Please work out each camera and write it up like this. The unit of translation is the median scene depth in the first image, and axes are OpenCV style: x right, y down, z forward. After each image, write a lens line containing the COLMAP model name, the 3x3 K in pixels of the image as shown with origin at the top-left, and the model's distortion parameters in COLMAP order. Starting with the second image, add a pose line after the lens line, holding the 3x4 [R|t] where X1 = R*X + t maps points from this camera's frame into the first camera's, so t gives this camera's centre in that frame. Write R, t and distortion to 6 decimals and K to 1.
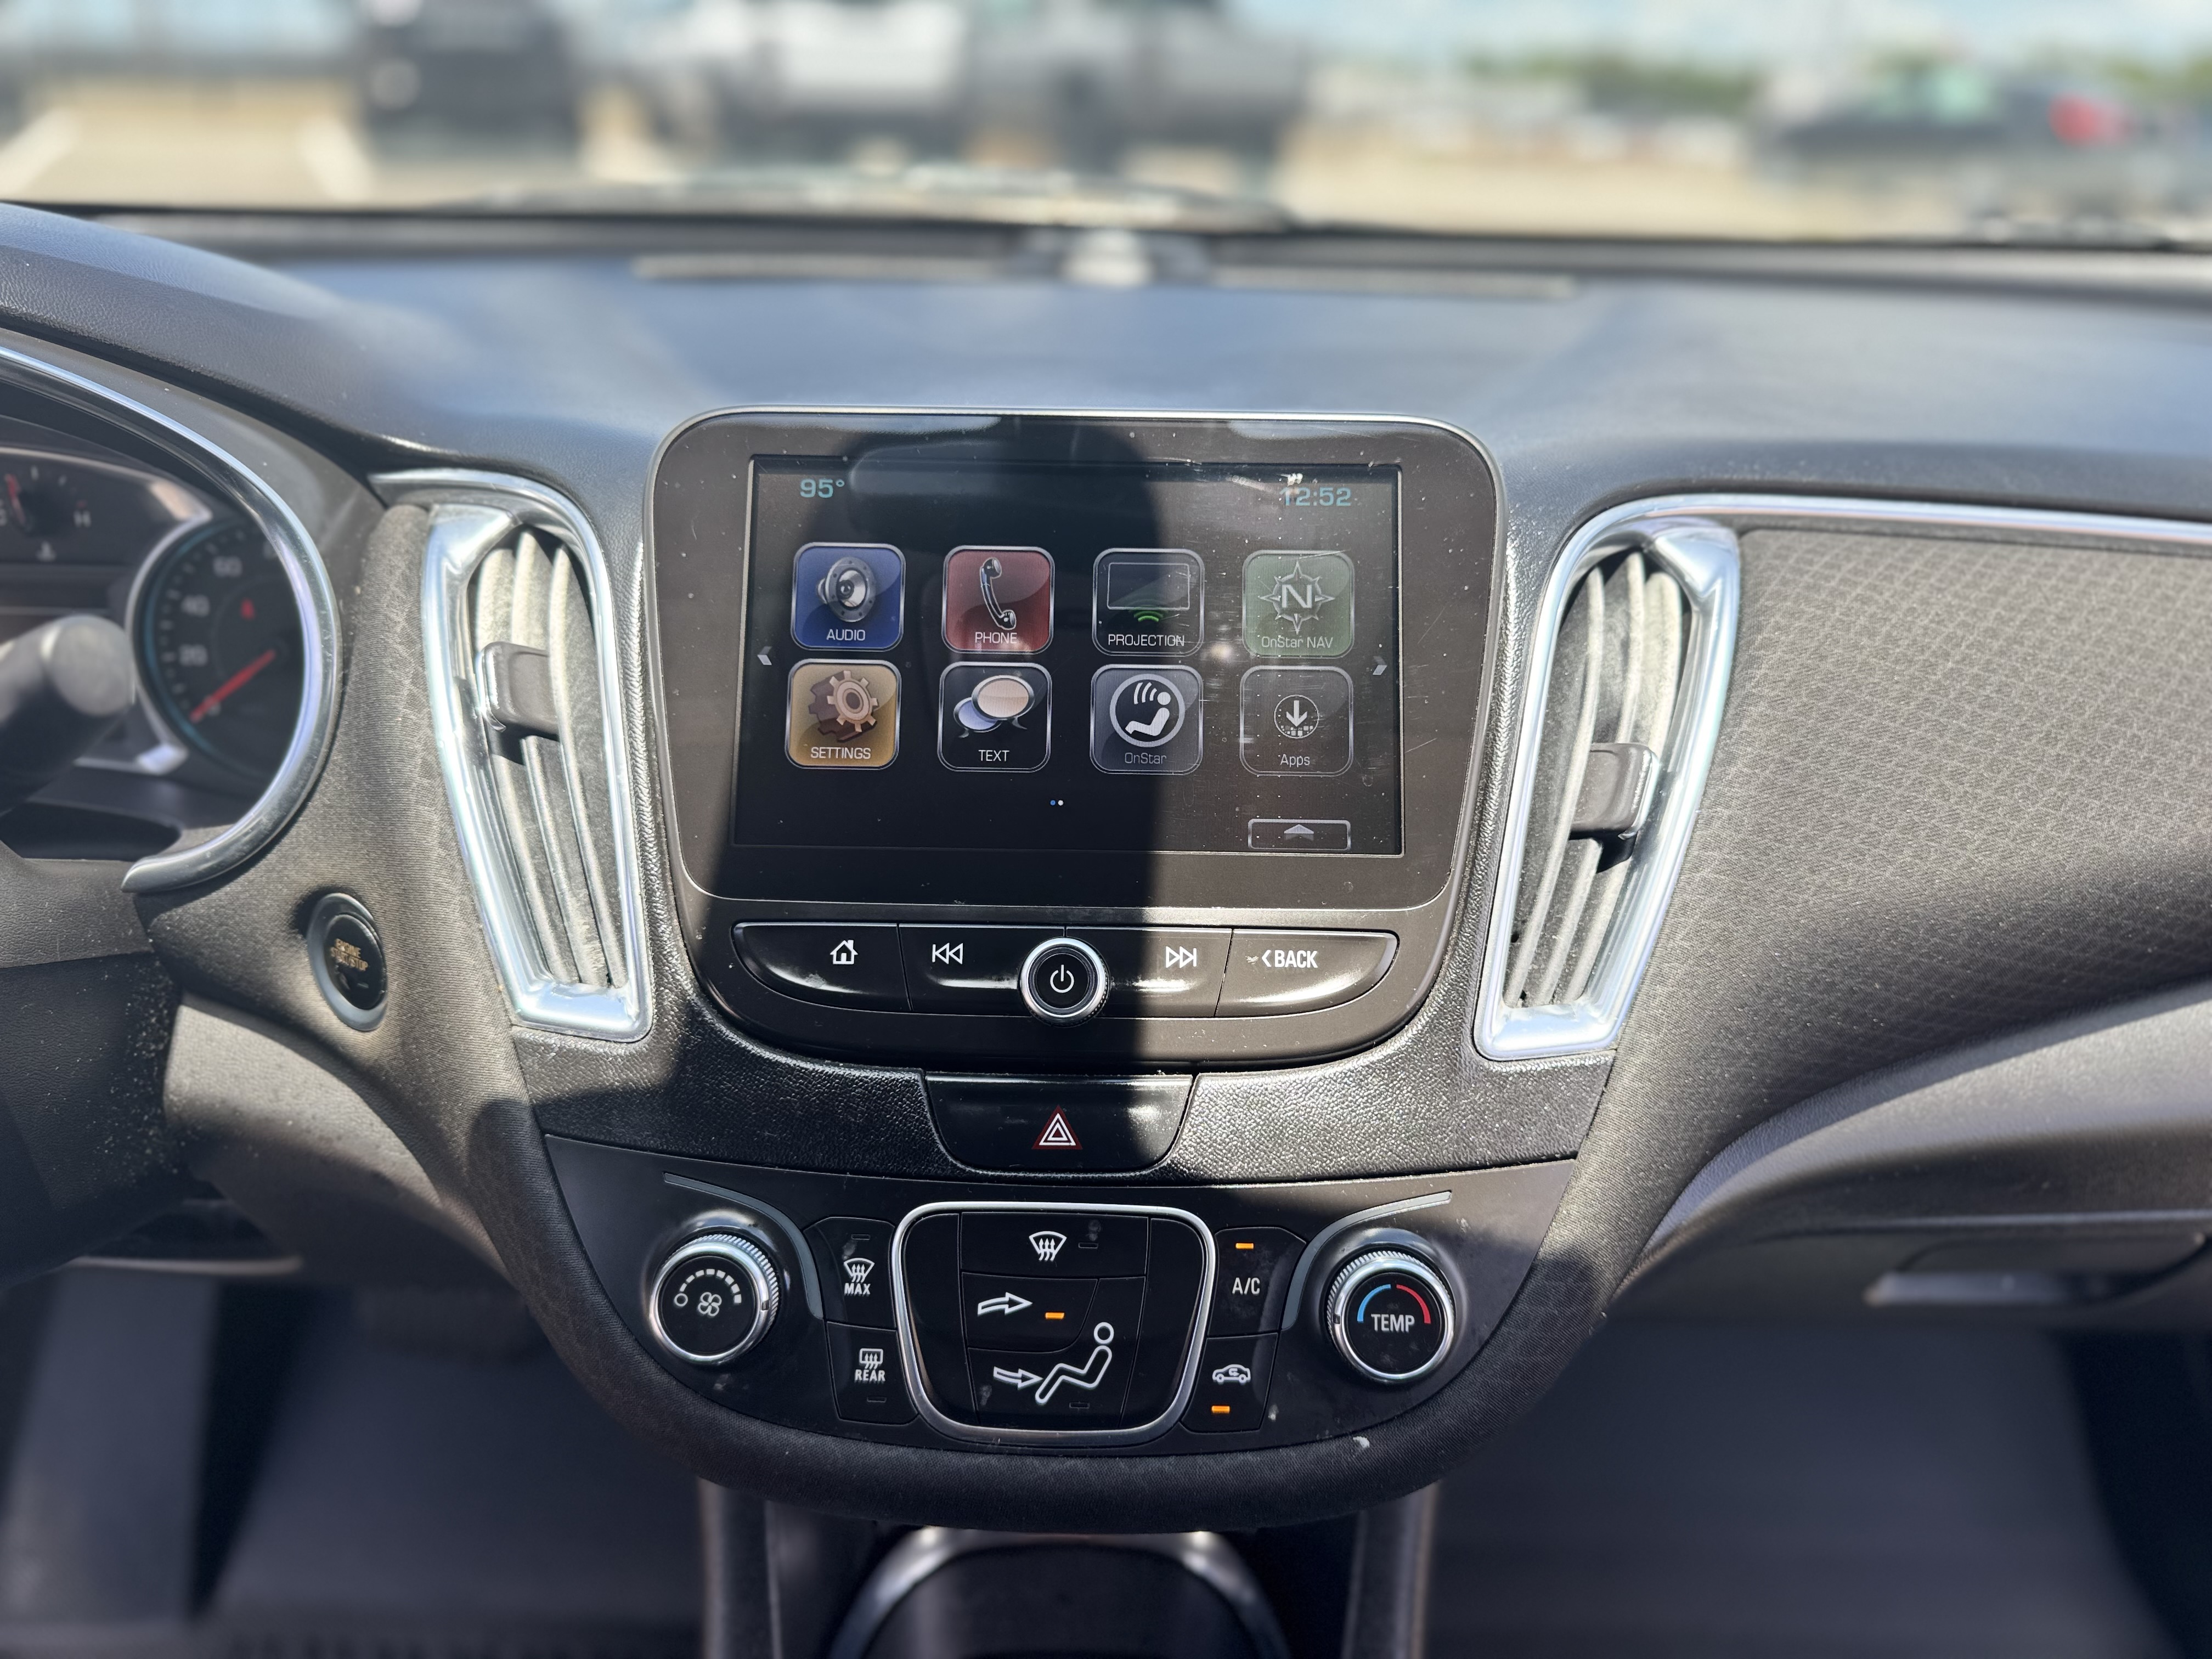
lens RADIAL K [[1561.5, 0, 1111.5], [0, 1561.5, 830.0], [0, 0, 1]] dist [0.017116, -0.033216]
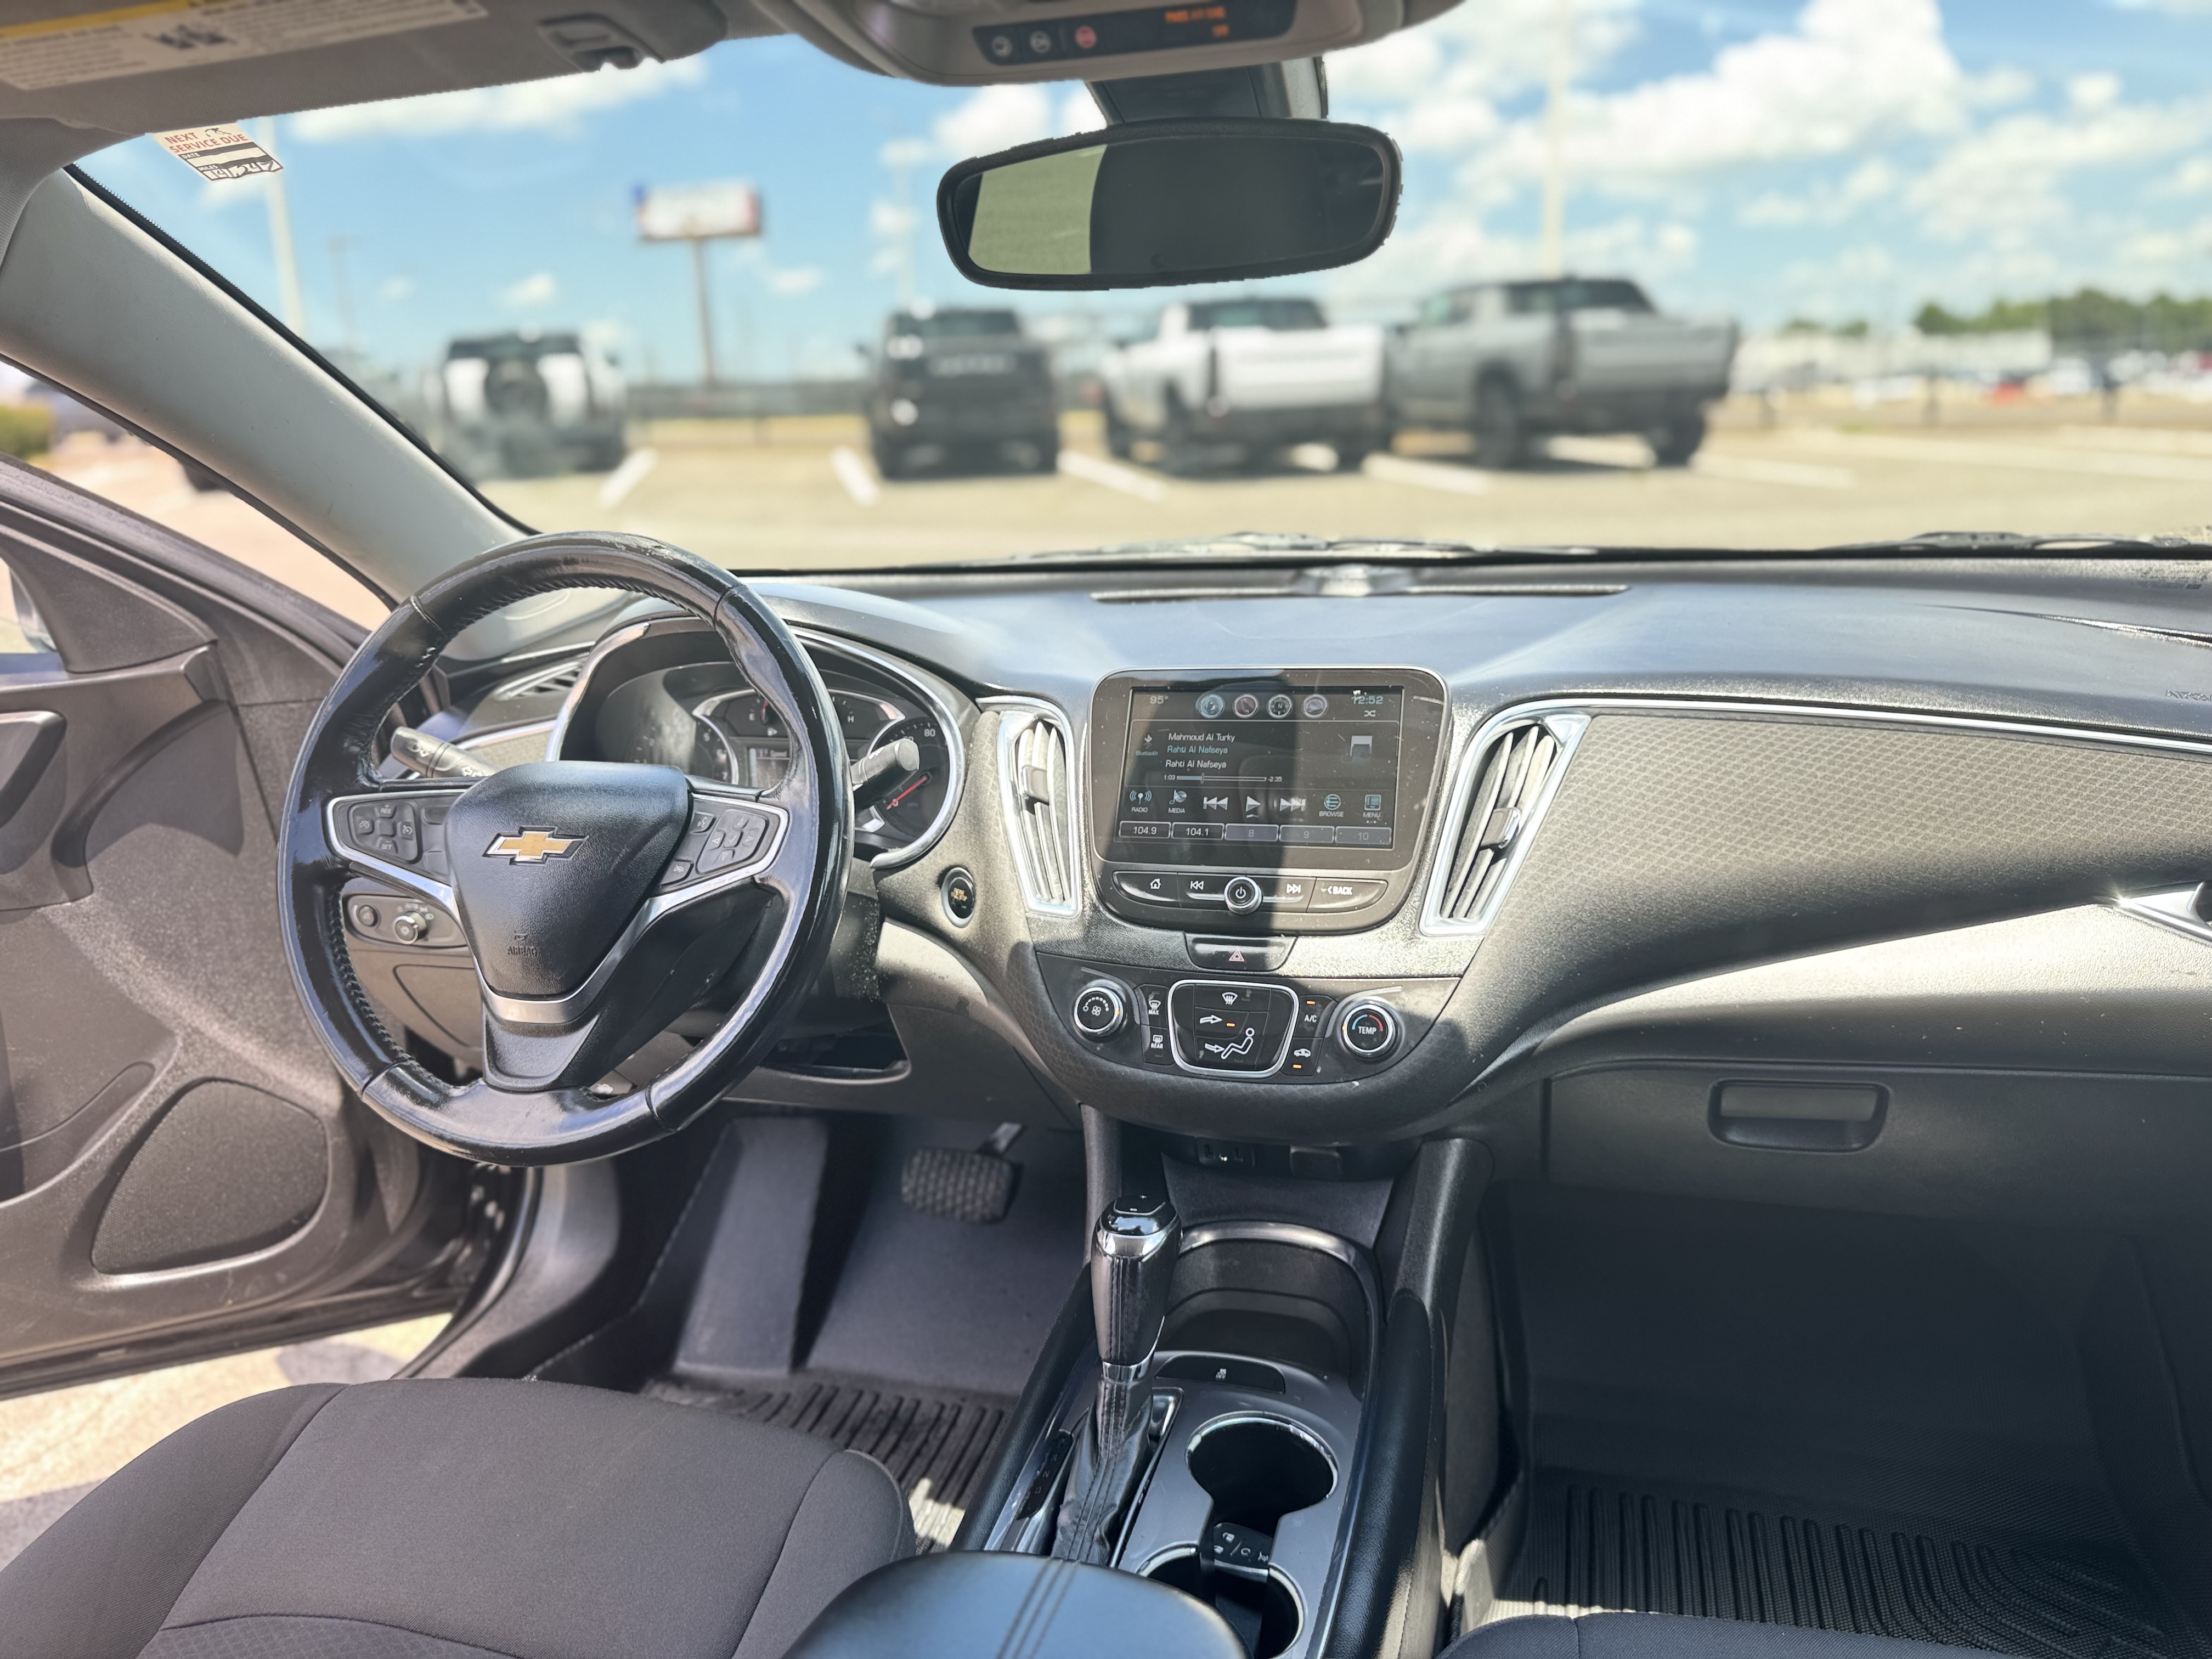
lens RADIAL K [[1561.5, 0, 1102.5], [0, 1561.5, 818.6], [0, 0, 1]] dist [0.017116, -0.033216]
pose [[0.962054, 0.006813, -0.272774, 0.405587], [-0.051311, 0.986371, -0.156334, 0.356711], [0.267992, 0.164398, 0.949291, -1.334414]]
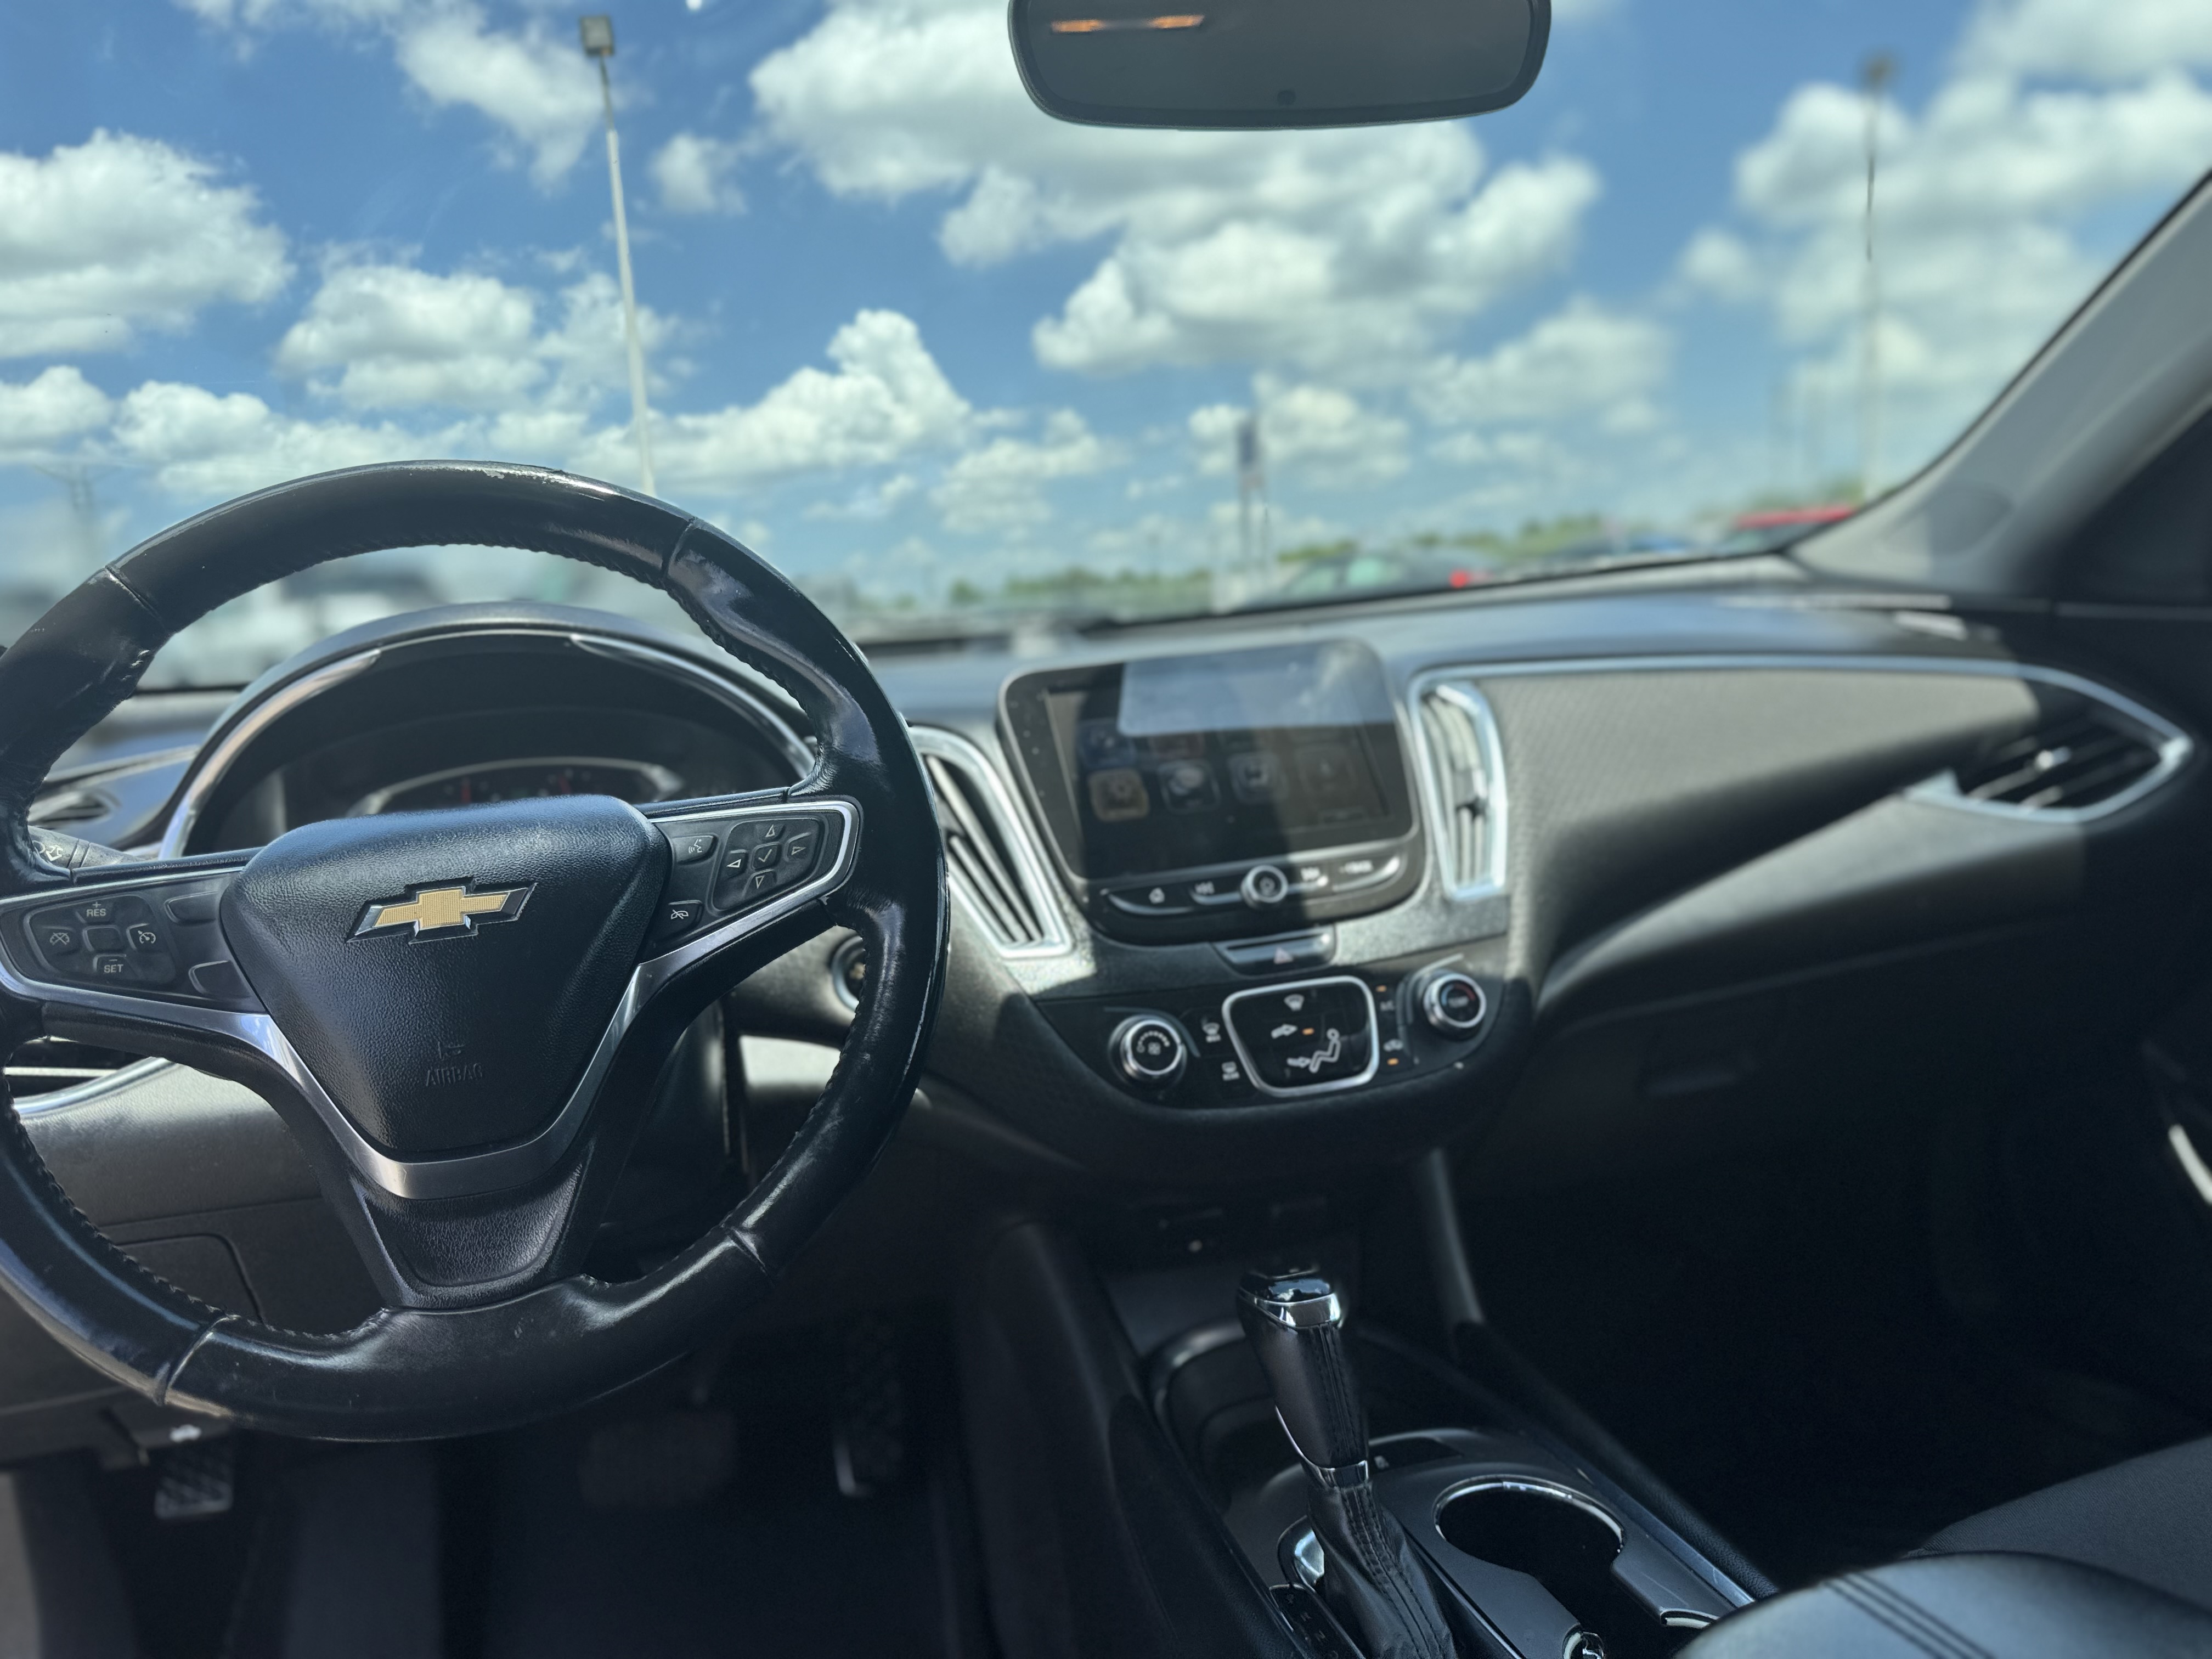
lens RADIAL K [[1561.5, 0, 1102.5], [0, 1561.5, 836.9], [0, 0, 1]] dist [0.017116, -0.033216]
pose [[0.955349, -0.142673, 0.258754, -0.734113], [0.213544, 0.938628, -0.270882, 0.528368], [-0.204226, 0.314042, 0.927184, -0.866645]]
